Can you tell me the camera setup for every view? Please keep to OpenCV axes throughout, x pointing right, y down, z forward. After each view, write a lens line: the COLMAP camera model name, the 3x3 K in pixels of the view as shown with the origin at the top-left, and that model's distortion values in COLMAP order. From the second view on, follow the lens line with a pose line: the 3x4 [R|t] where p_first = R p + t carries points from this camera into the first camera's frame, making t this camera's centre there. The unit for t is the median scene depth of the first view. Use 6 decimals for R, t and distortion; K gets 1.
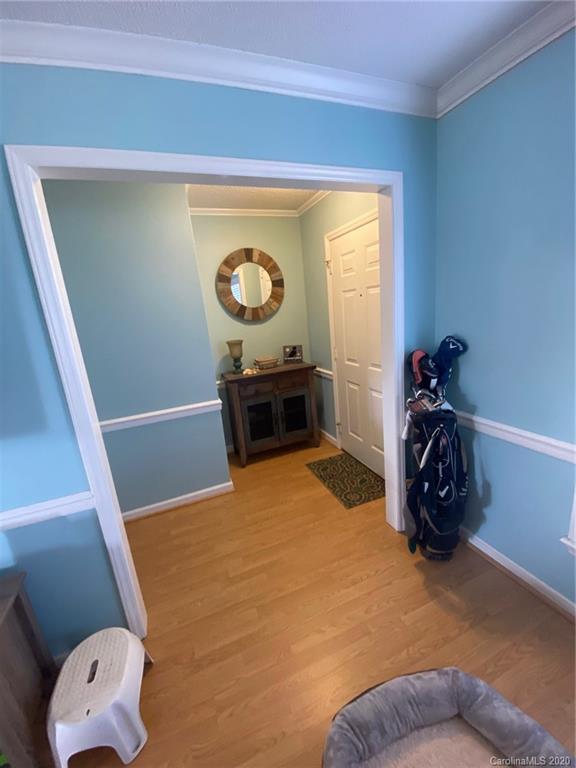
lens RADIAL K [[315.2, 0, 288.0], [0, 315.2, 384.0], [0, 0, 1]] dist [-0.026253, -0.000365]
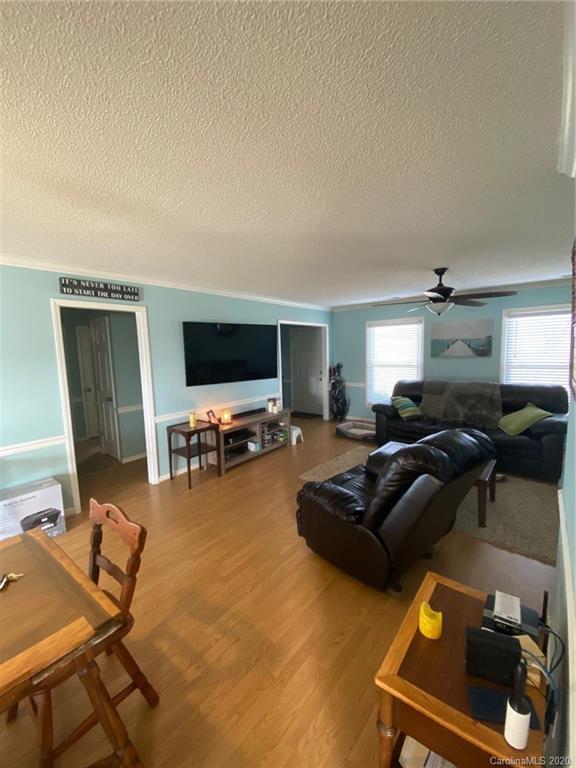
lens RADIAL K [[315.2, 0, 288.0], [0, 315.2, 384.0], [0, 0, 1]] dist [-0.026253, -0.000365]
pose [[0.868796, 0.007610, 0.495111, -2.081665], [0.072824, 0.987046, -0.142960, 0.652120], [-0.489785, 0.160259, 0.856988, -2.164702]]
